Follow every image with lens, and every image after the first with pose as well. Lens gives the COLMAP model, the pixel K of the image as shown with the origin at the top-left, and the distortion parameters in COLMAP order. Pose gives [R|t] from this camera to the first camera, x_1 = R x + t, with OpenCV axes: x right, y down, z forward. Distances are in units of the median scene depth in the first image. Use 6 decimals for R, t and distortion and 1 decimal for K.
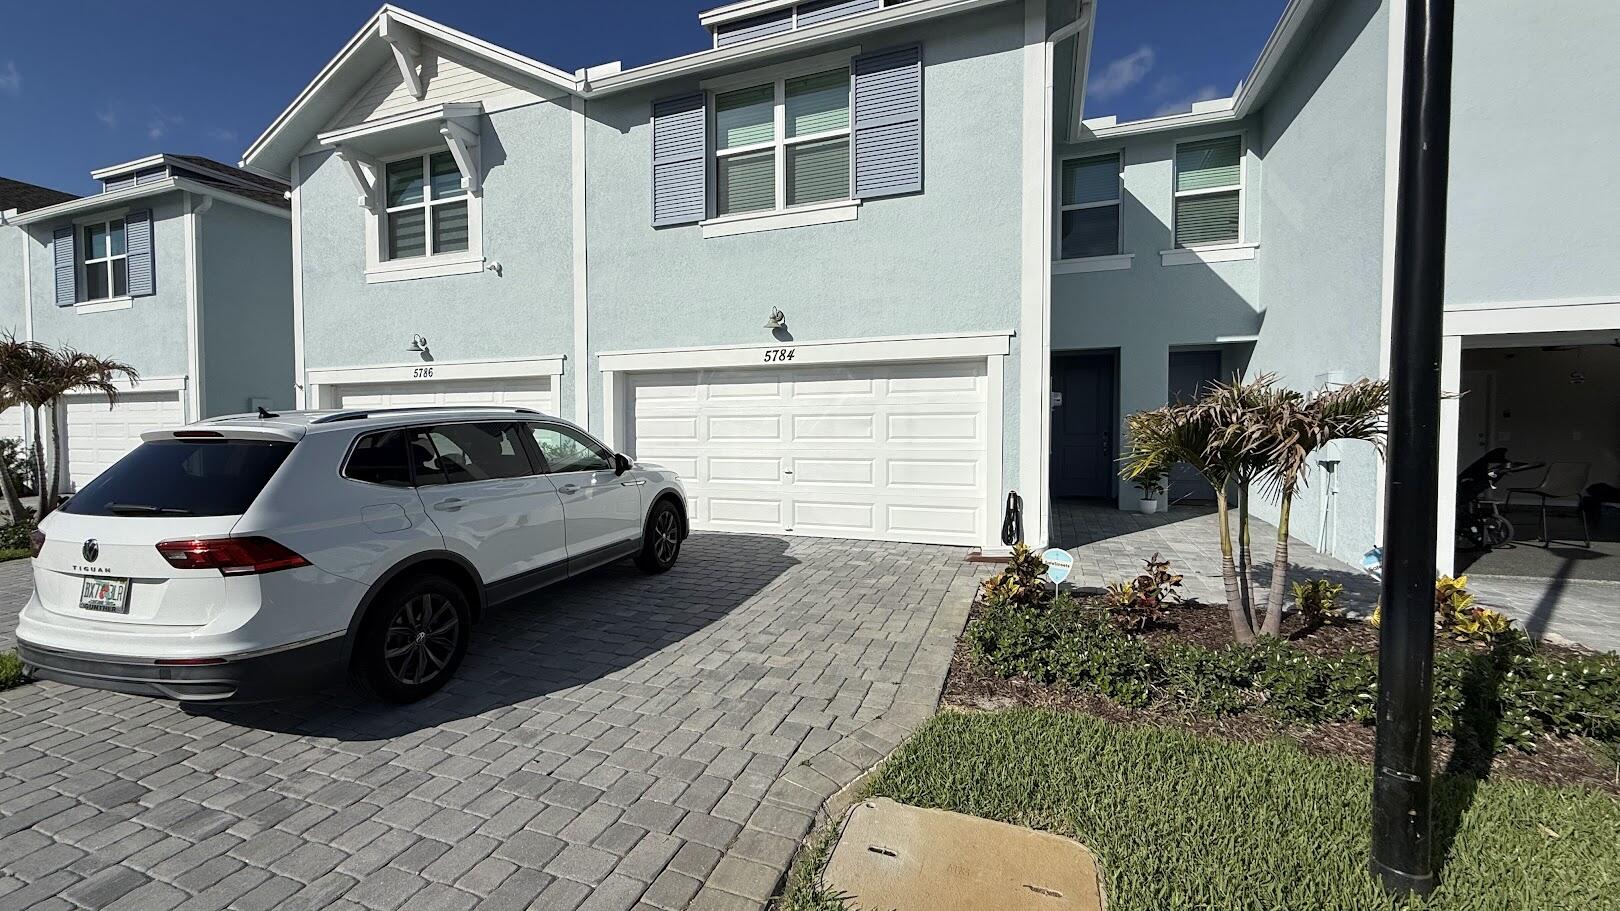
lens RADIAL K [[650.1, 0, 801.4], [0, 650.1, 453.0], [0, 0, 1]] dist [0.000644, 0.000354]
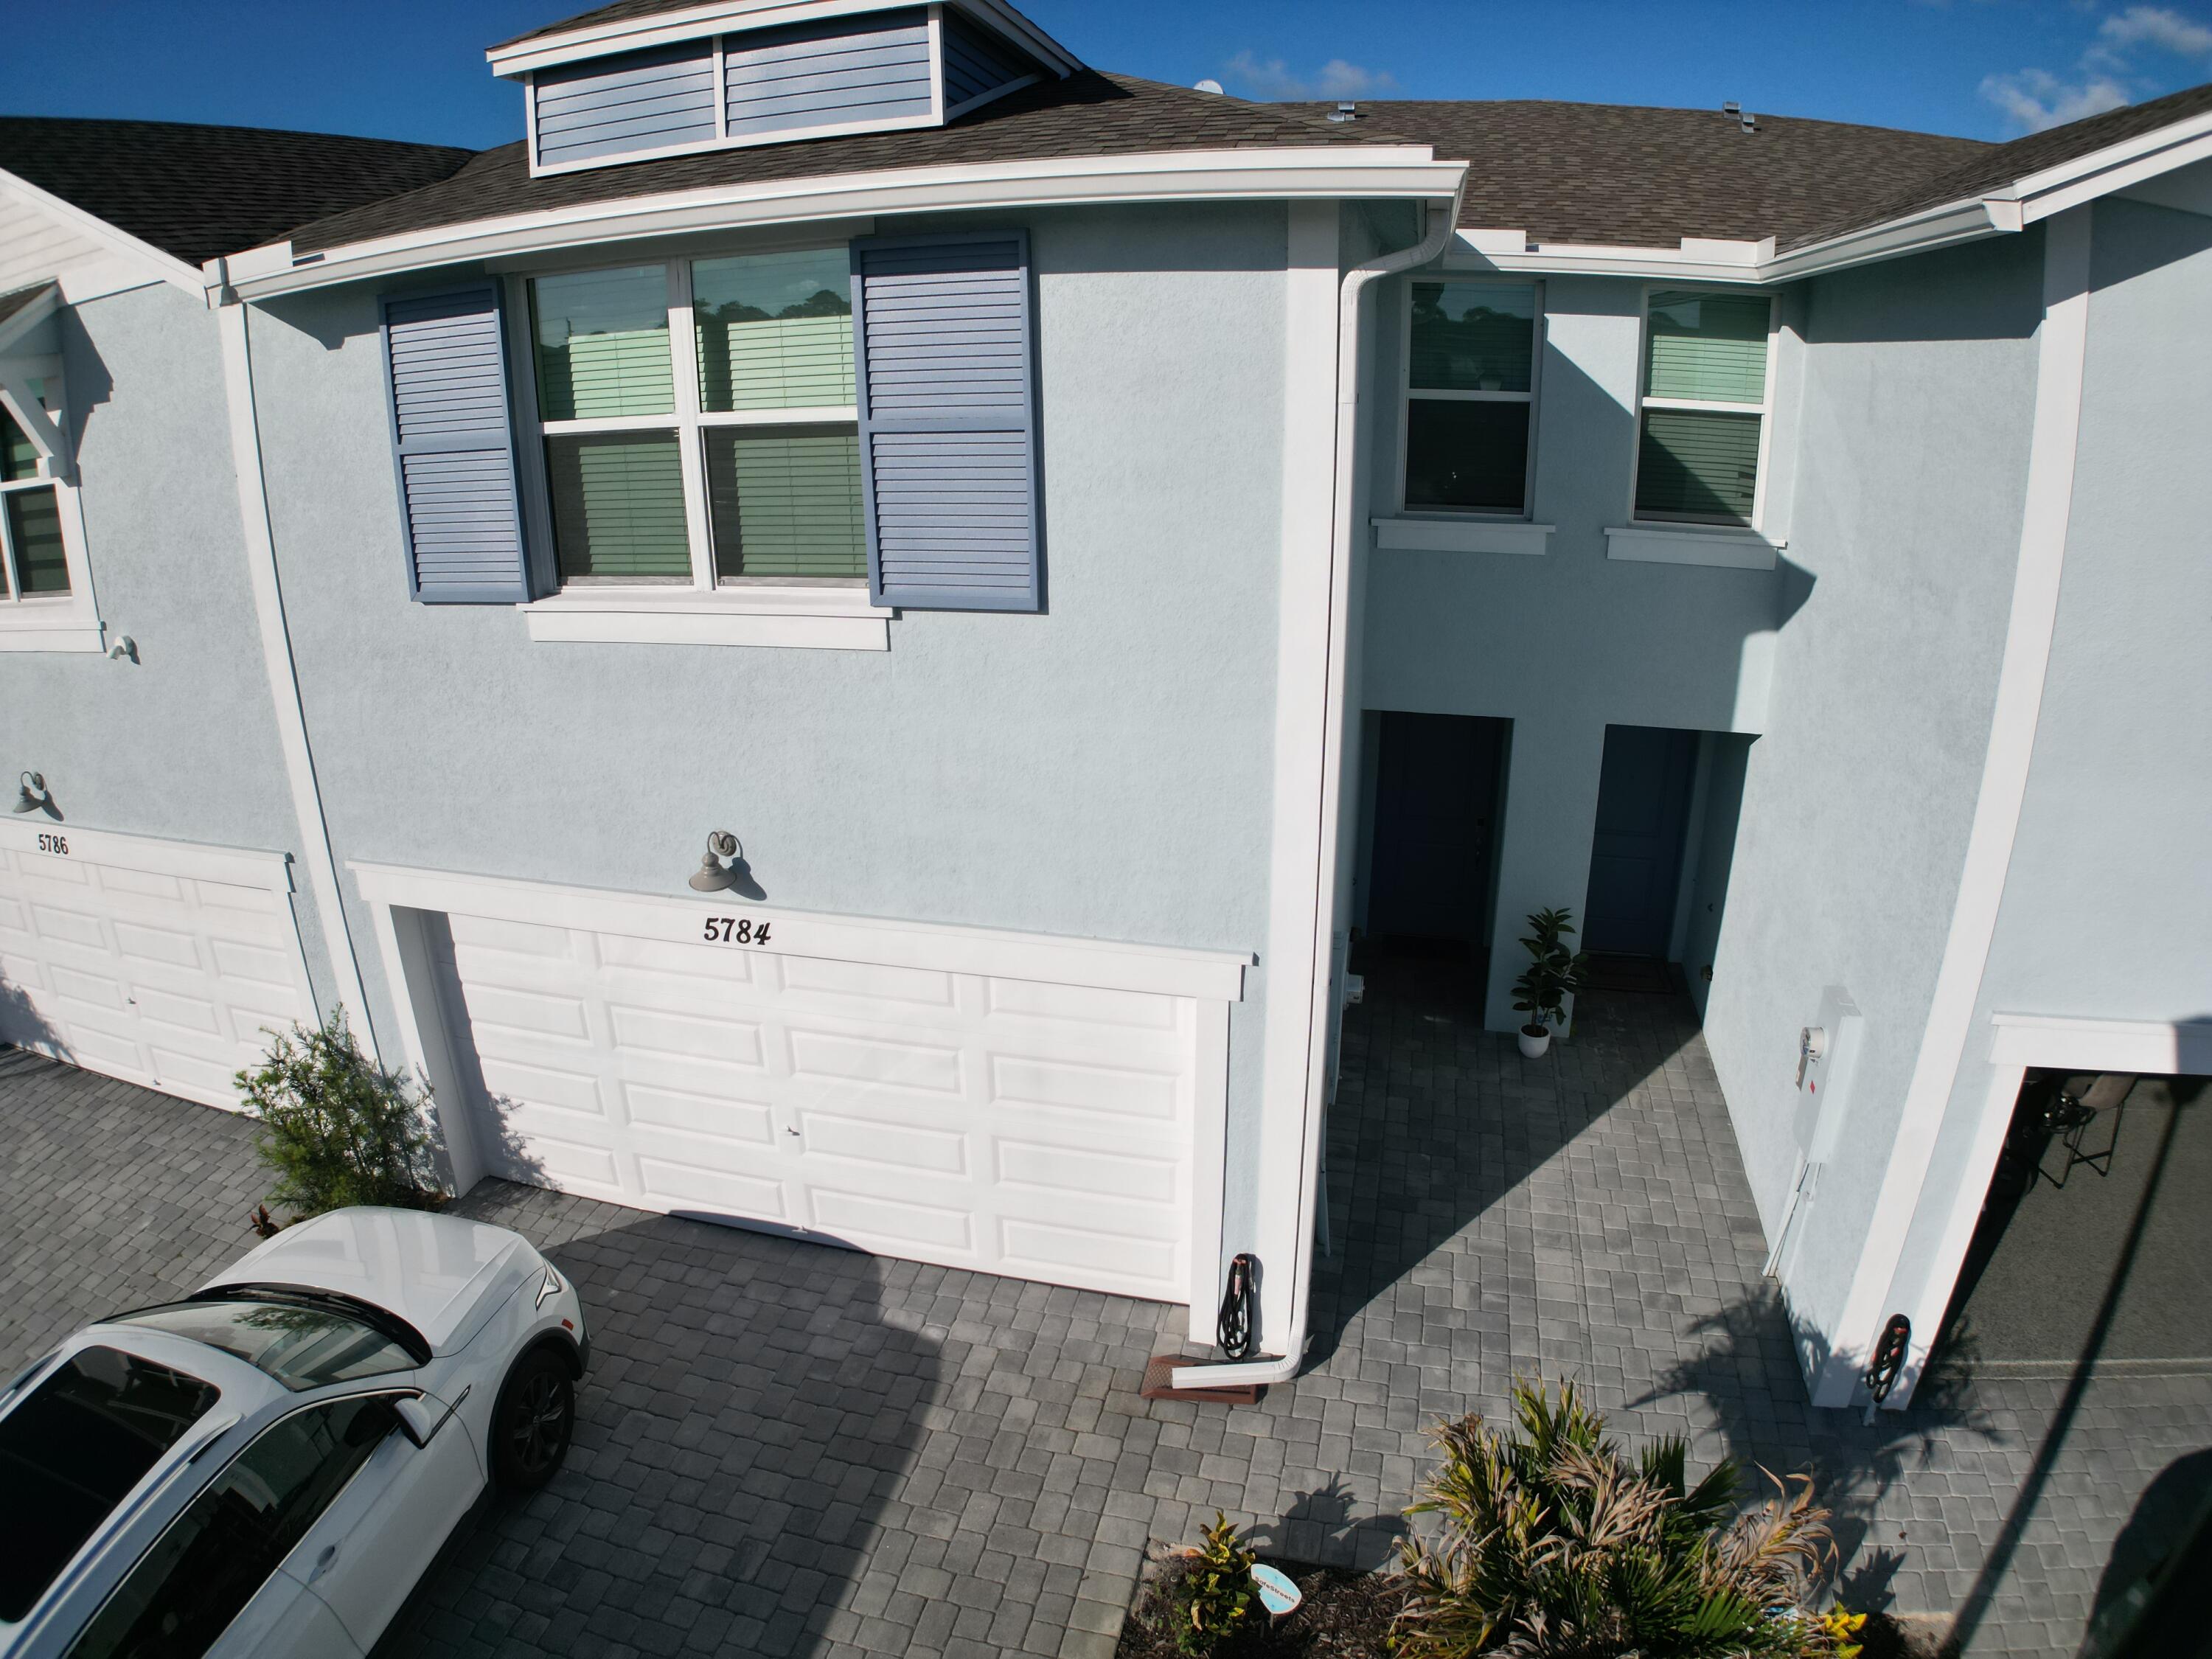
lens RADIAL K [[1307.5, 0, 1098.3], [0, 1307.5, 837.0], [0, 0, 1]] dist [-0.194015, 0.027559]
pose [[0.992659, -0.055372, 0.107531, 0.113813], [0.018307, 0.947593, 0.318955, -0.466242], [-0.119557, -0.314645, 0.941650, 0.180838]]
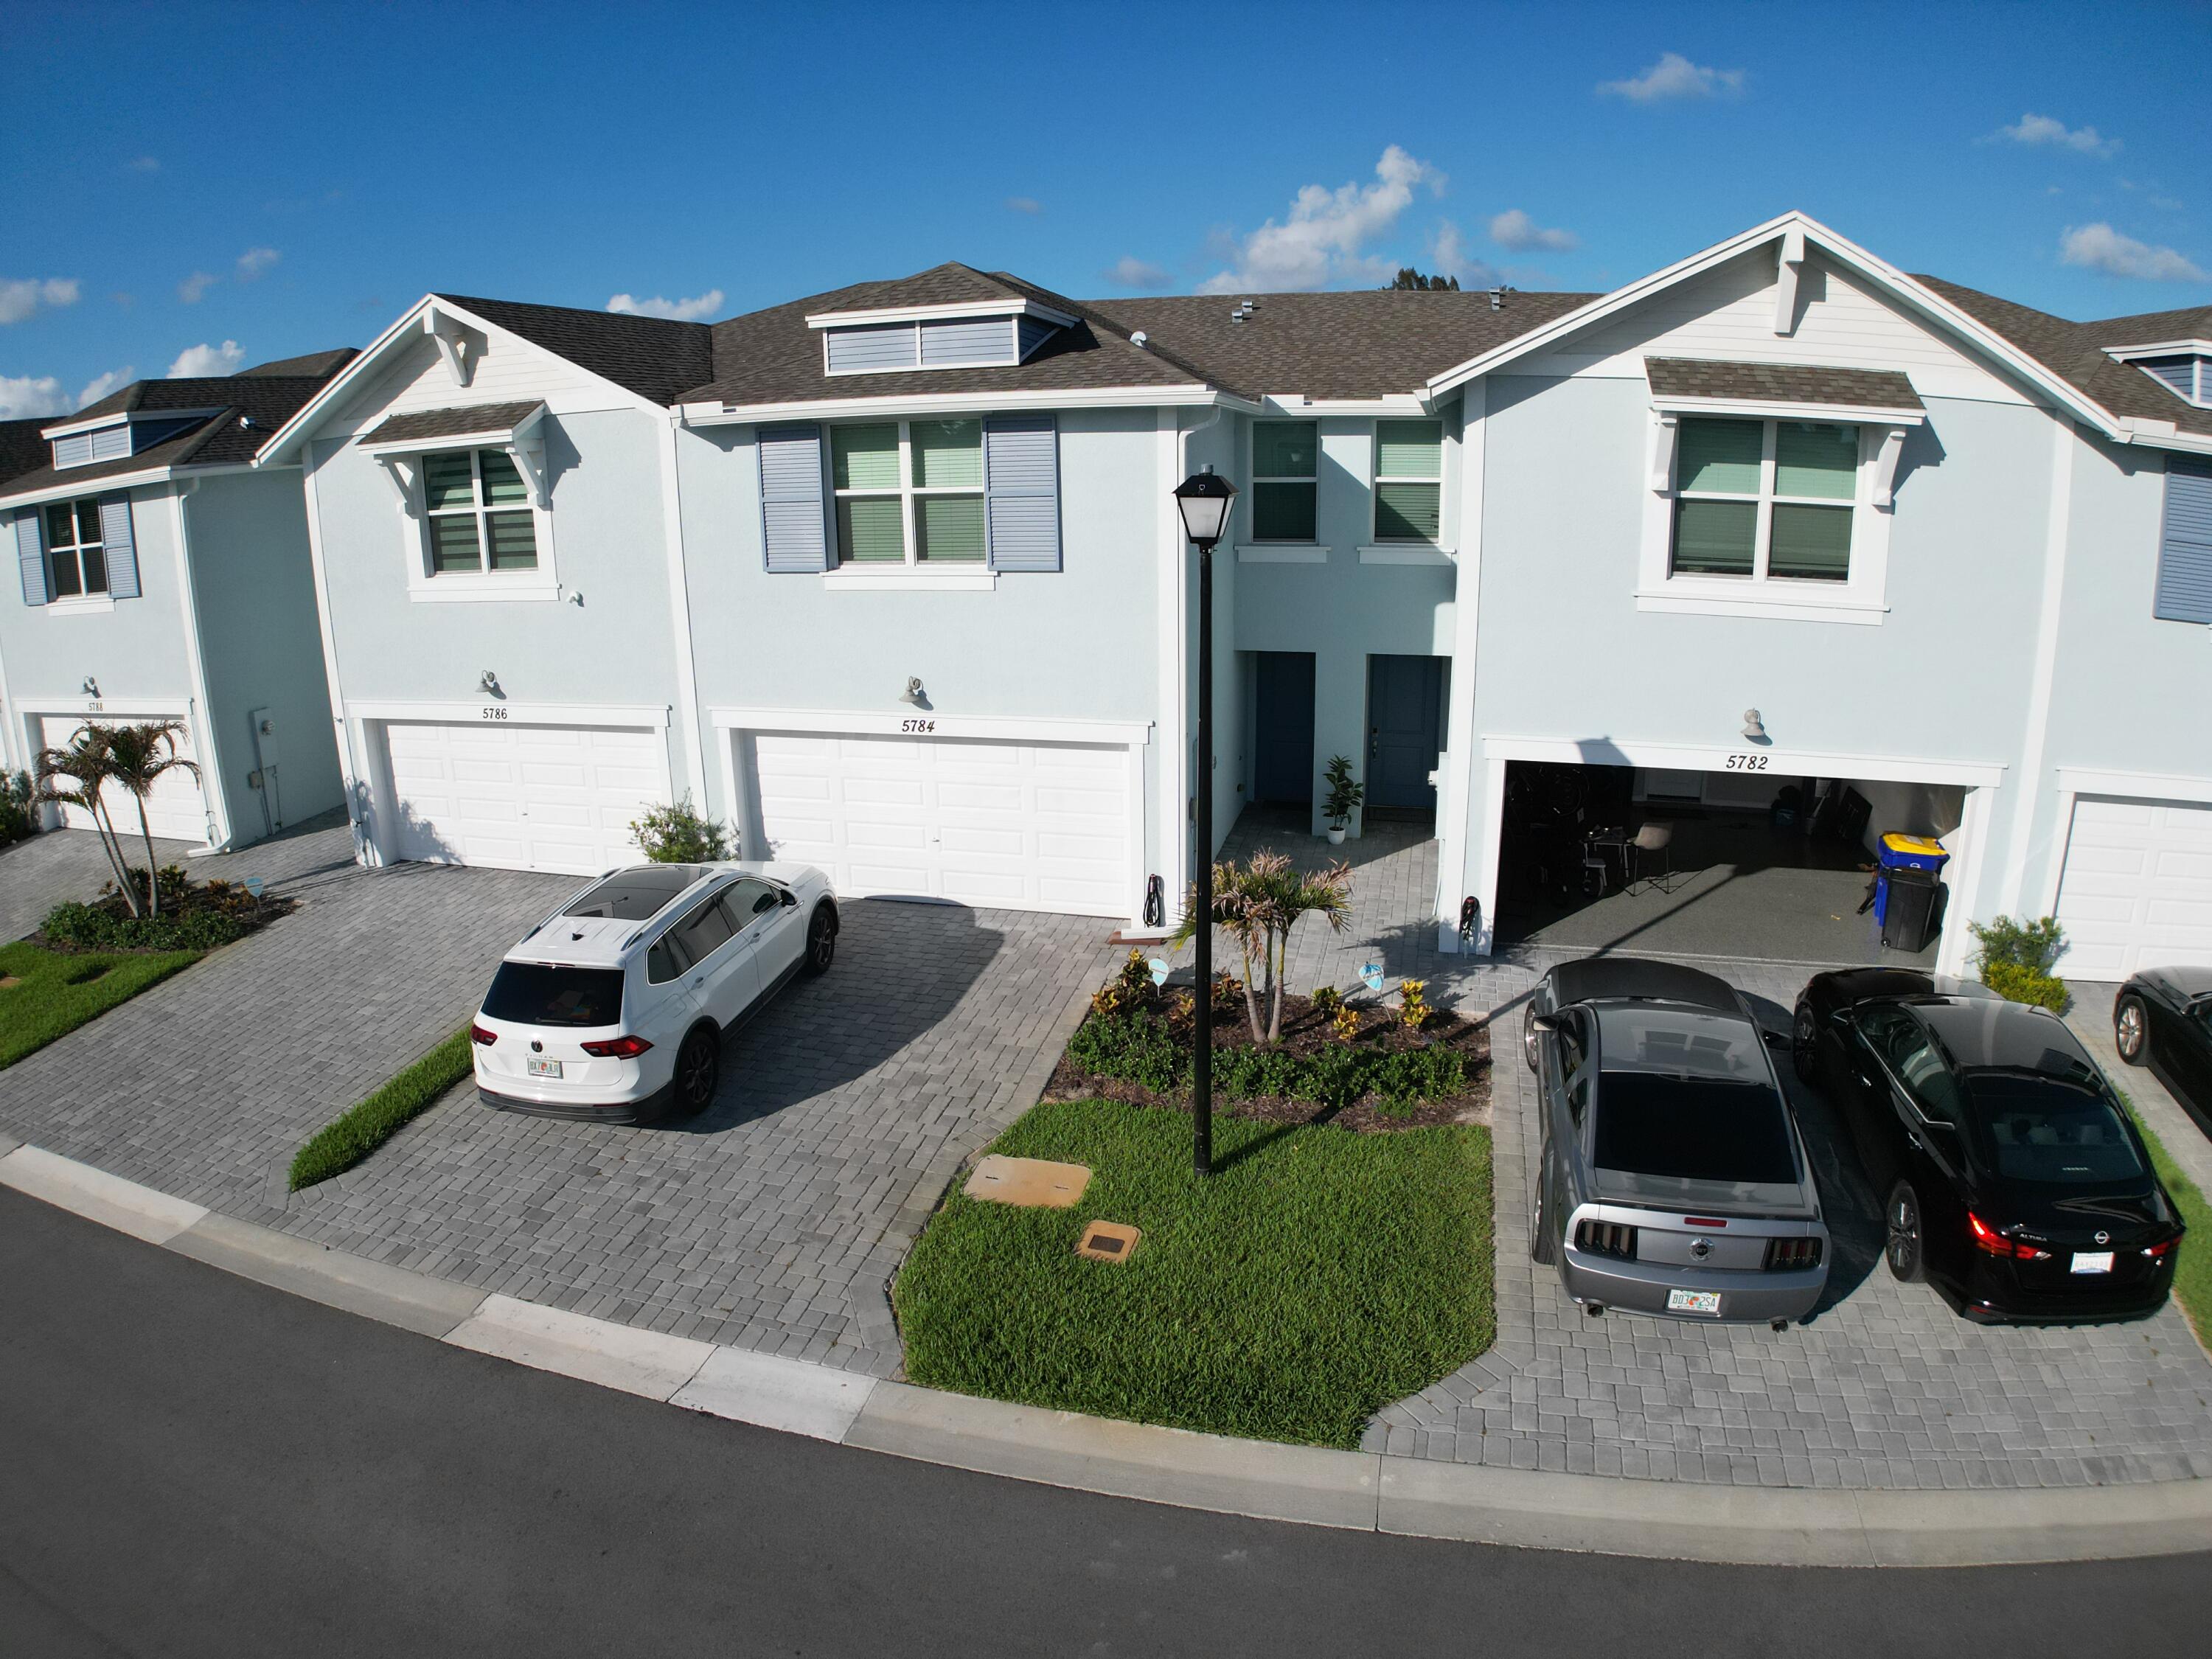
lens RADIAL K [[1307.5, 0, 1098.3], [0, 1307.5, 837.0], [0, 0, 1]] dist [-0.194015, 0.027559]
pose [[0.994381, -0.047659, 0.094526, 0.037858], [0.022046, 0.966578, 0.255422, -0.453379], [-0.103540, -0.251903, 0.962198, -0.832041]]
